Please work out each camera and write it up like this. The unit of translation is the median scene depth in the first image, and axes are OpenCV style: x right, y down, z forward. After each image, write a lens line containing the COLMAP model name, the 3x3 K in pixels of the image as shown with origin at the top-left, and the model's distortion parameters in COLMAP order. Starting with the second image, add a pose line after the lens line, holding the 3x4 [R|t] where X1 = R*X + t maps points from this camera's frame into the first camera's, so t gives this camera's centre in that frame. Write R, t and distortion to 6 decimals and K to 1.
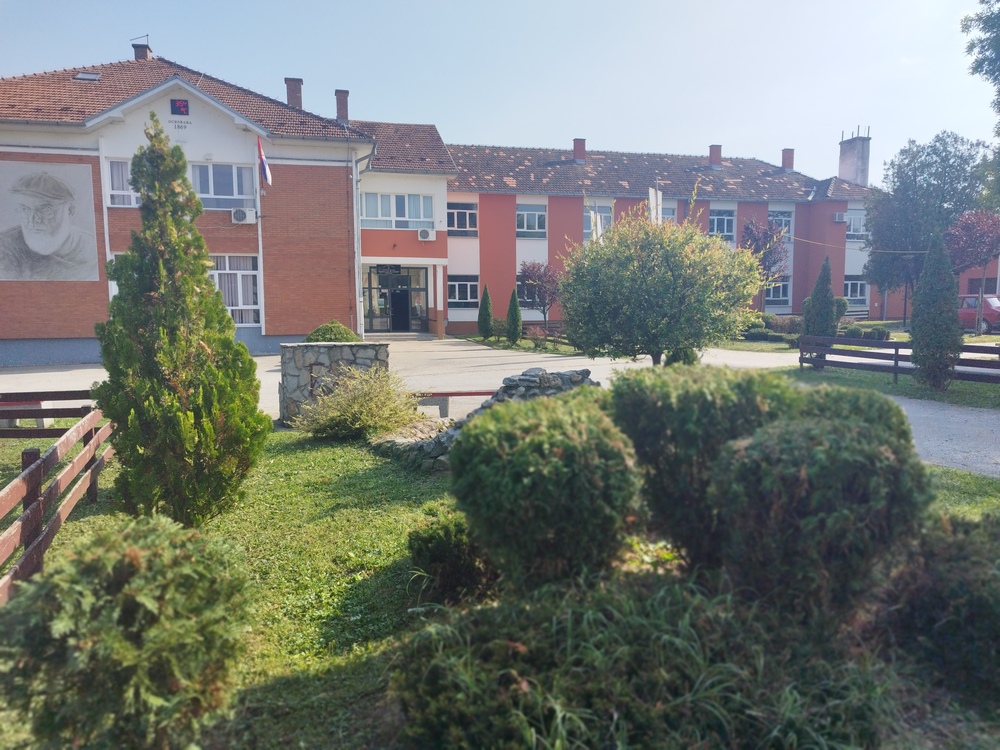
lens RADIAL K [[699.4, 0, 503.9], [0, 699.4, 375.5], [0, 0, 1]] dist [0.011337, 0.001543]
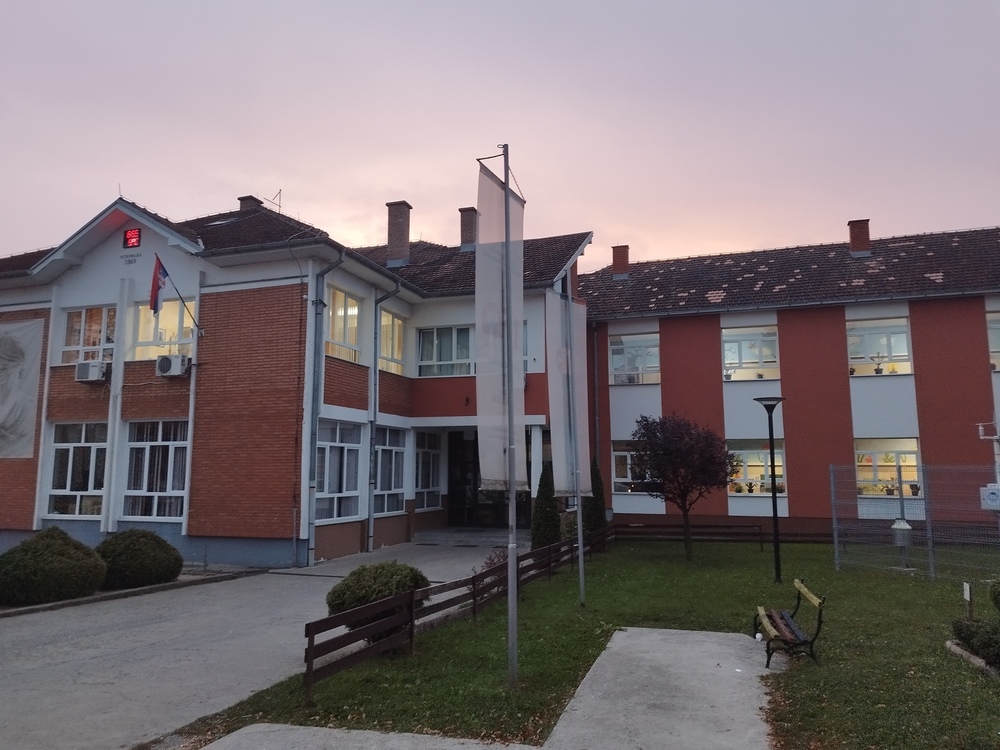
lens RADIAL K [[716.1, 0, 494.7], [0, 716.1, 372.9], [0, 0, 1]] dist [0.014319, -0.002476]
pose [[0.836567, -0.069546, -0.543433, 0.302305], [-0.062433, 0.973348, -0.220673, -0.076958], [0.544296, 0.218536, 0.809928, 0.575125]]
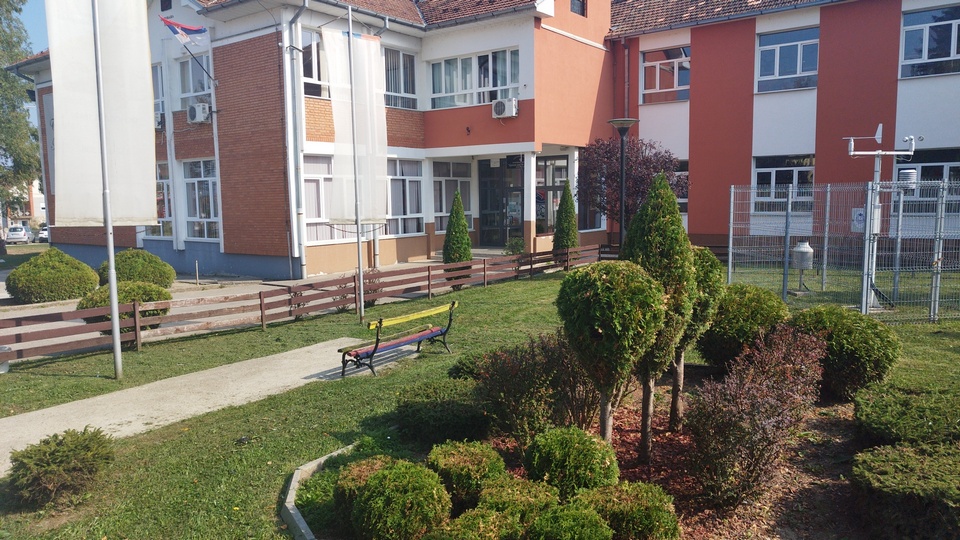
lens RADIAL K [[676.1, 0, 465.7], [0, 676.1, 257.6], [0, 0, 1]] dist [0.015165, -0.003889]
pose [[0.635518, 0.063908, -0.769437, 0.475473], [-0.065086, 0.997456, 0.029088, -0.096199], [0.769338, 0.031594, 0.638060, 0.717788]]
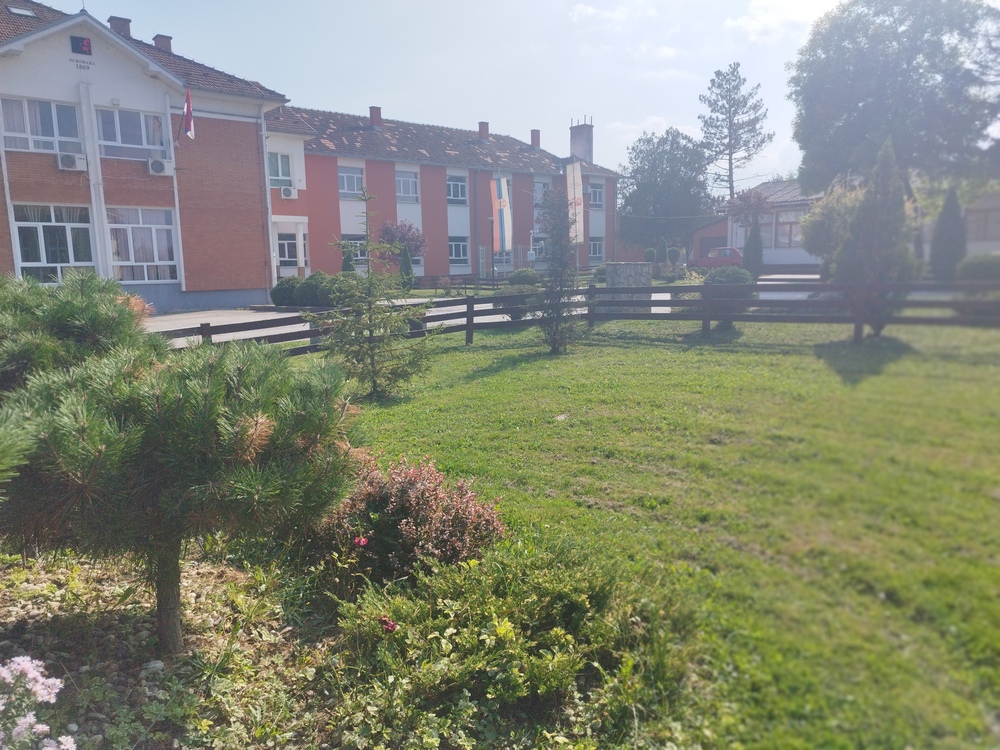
lens RADIAL K [[703.9, 0, 485.6], [0, 703.9, 358.4], [0, 0, 1]] dist [0.009723, 0.003067]
pose [[0.897611, -0.071172, 0.435005, -0.404420], [0.061746, 0.997450, 0.035784, 0.027179], [-0.436443, -0.005260, 0.899717, -0.070856]]
